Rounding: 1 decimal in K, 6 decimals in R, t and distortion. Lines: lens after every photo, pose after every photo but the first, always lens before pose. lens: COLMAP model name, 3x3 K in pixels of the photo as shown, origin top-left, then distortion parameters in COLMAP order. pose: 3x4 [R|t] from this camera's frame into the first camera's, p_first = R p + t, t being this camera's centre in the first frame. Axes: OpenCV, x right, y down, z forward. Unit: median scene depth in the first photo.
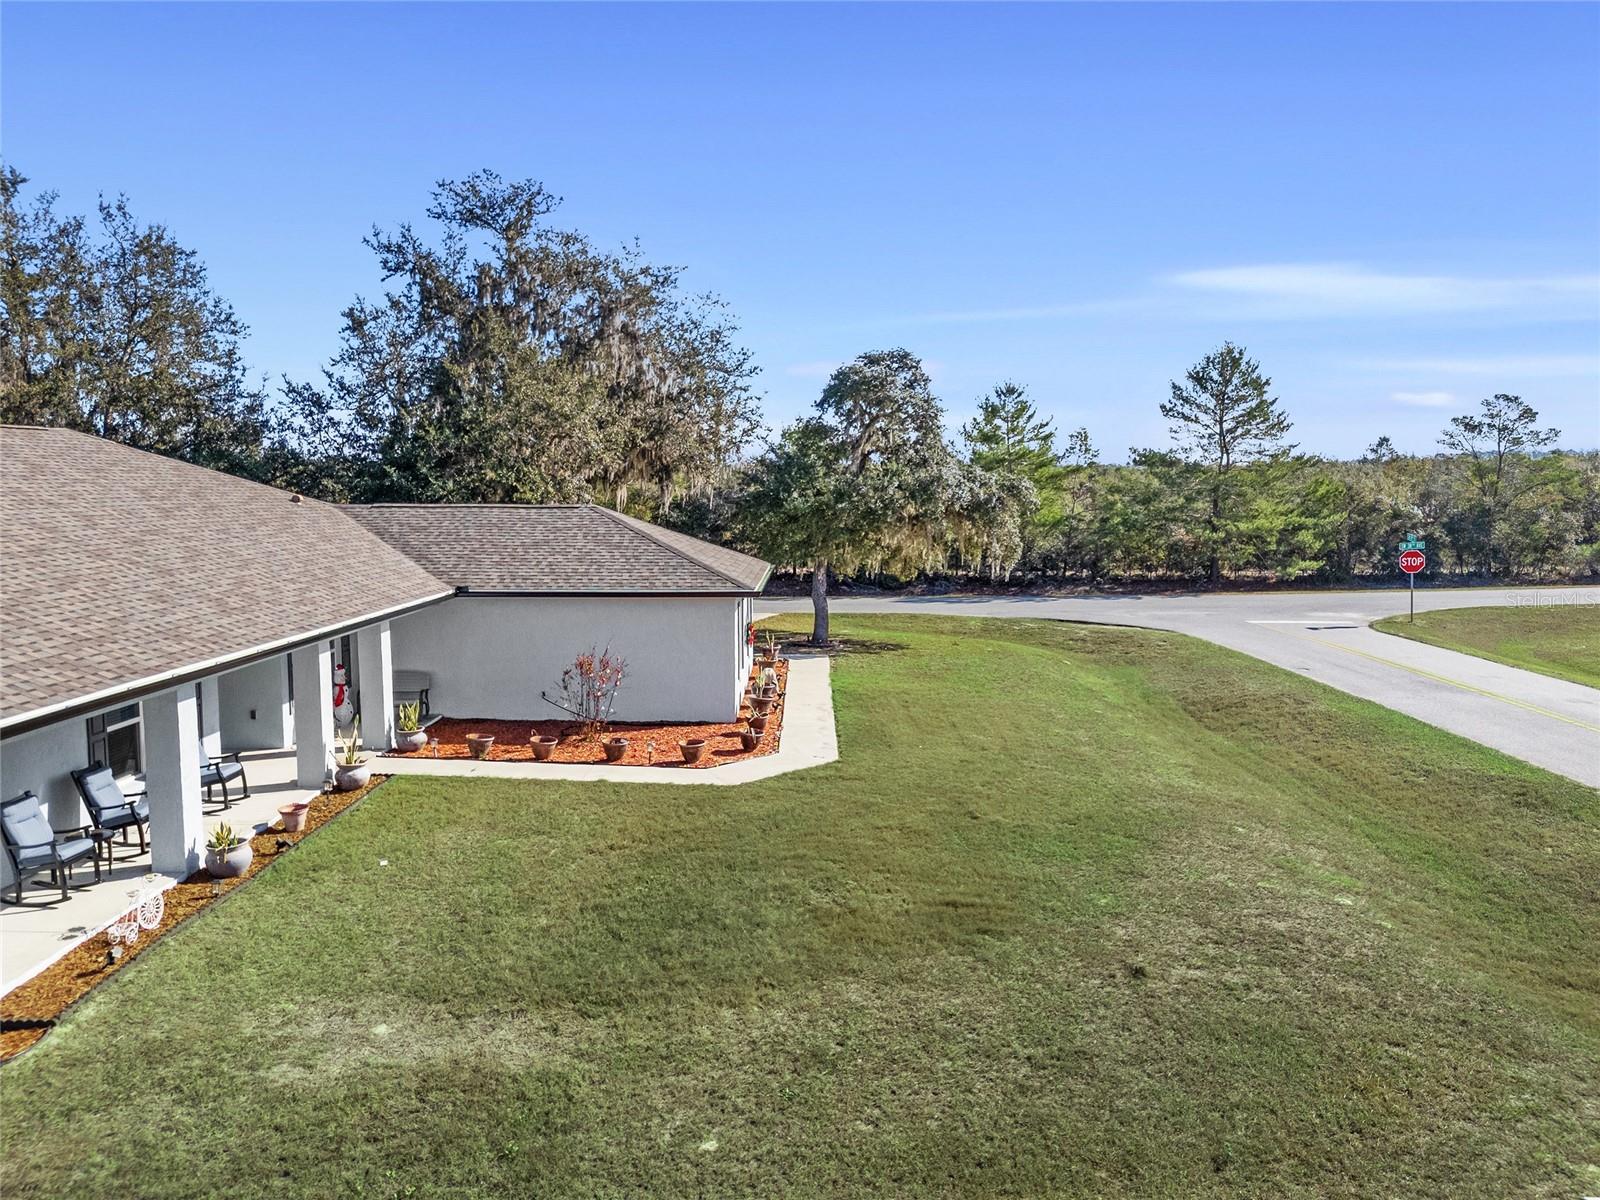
lens RADIAL K [[1171.8, 0, 797.8], [0, 1171.8, 606.1], [0, 0, 1]] dist [0.089869, -0.104637]
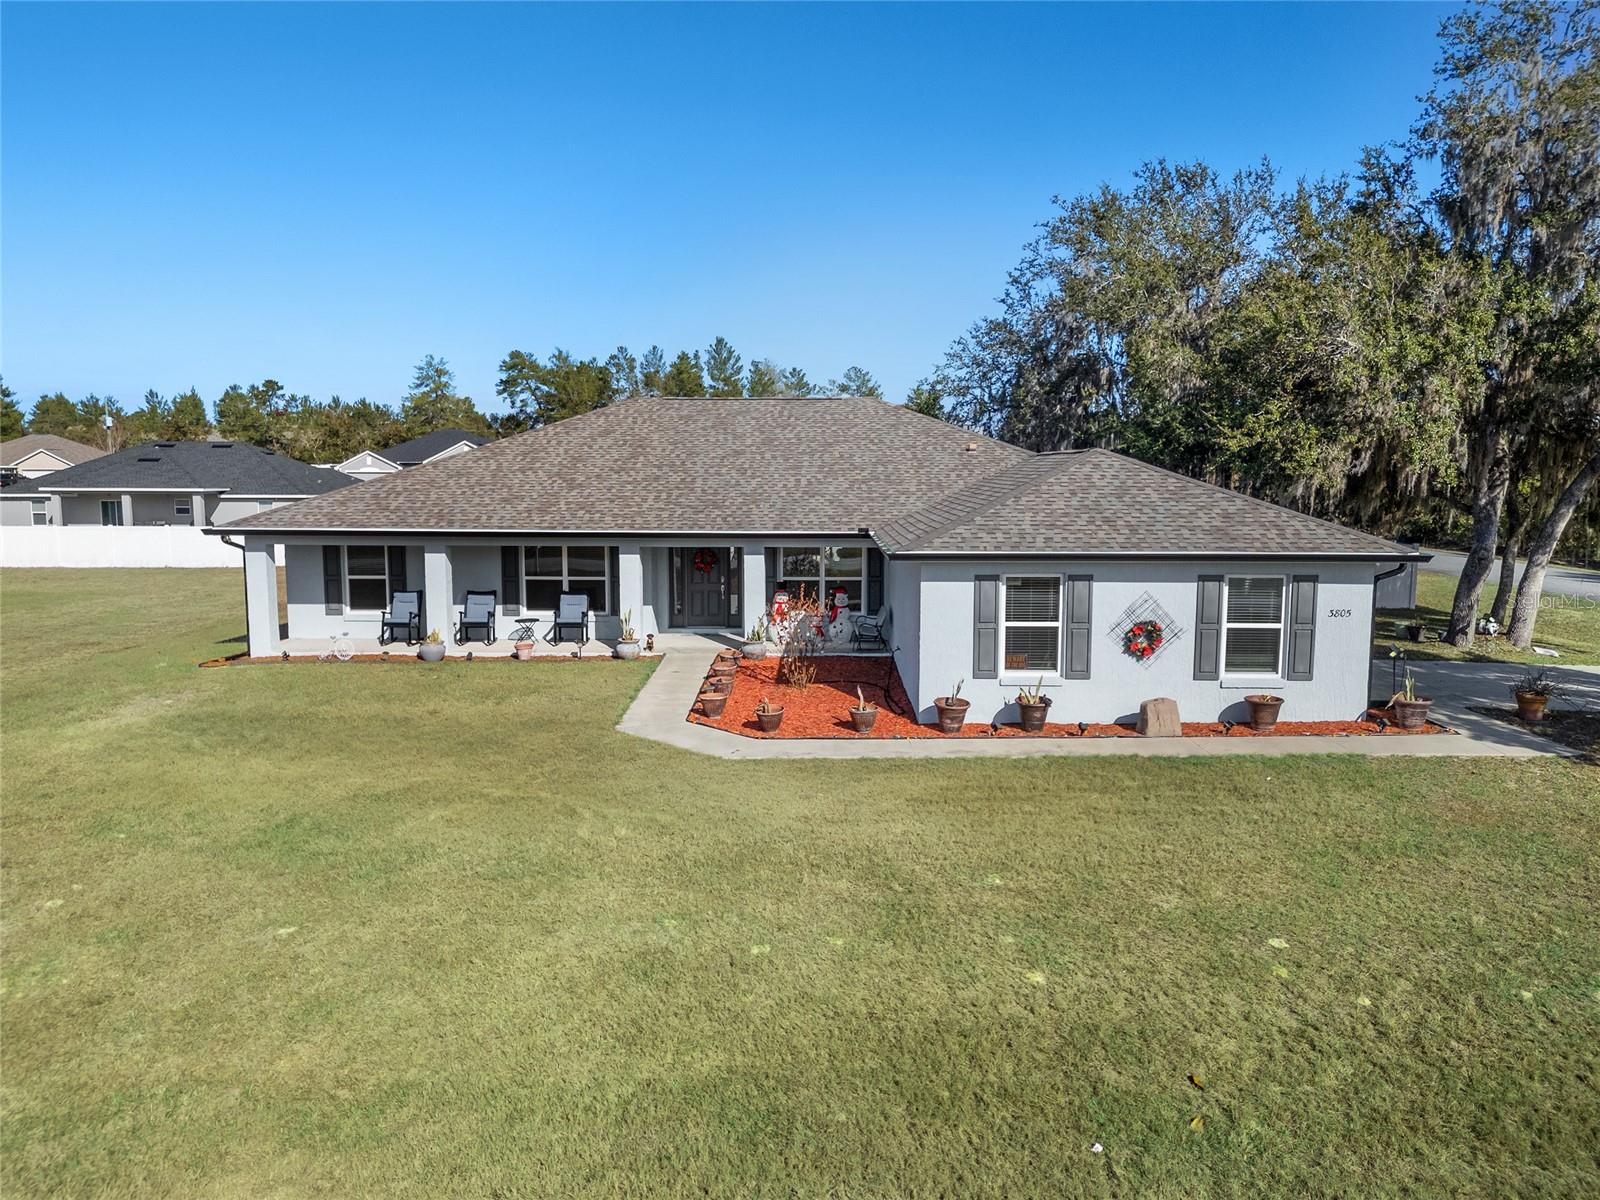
lens RADIAL K [[1171.8, 0, 797.8], [0, 1171.8, 606.1], [0, 0, 1]] dist [0.089869, -0.104637]
pose [[-0.026657, 0.111699, -0.993384, 0.808264], [-0.112717, 0.987064, 0.114013, -0.065338], [0.993269, 0.115011, -0.013722, 1.068969]]
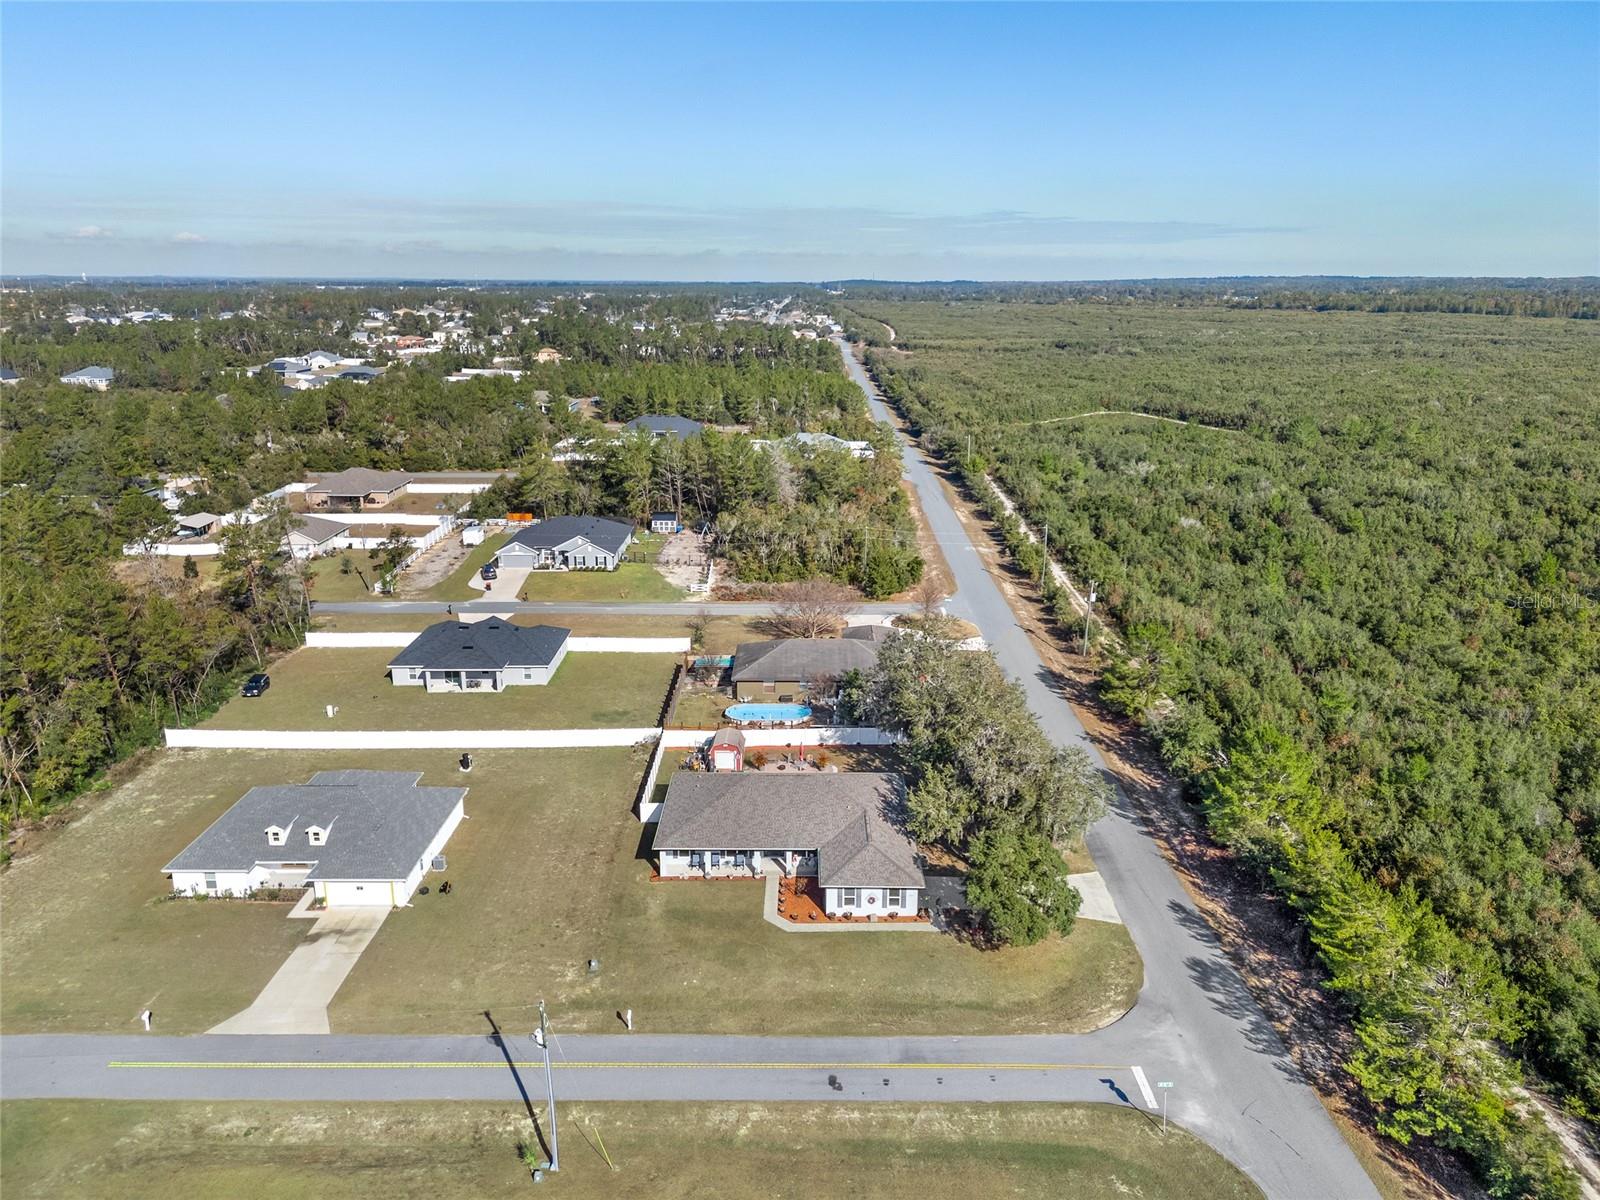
lens RADIAL K [[1171.8, 0, 797.8], [0, 1171.8, 606.1], [0, 0, 1]] dist [0.089869, -0.104637]
pose [[-0.018673, 0.263818, -0.964392, 3.786162], [-0.112011, 0.957936, 0.264221, -2.095617], [0.993531, 0.112957, 0.011663, 0.877196]]
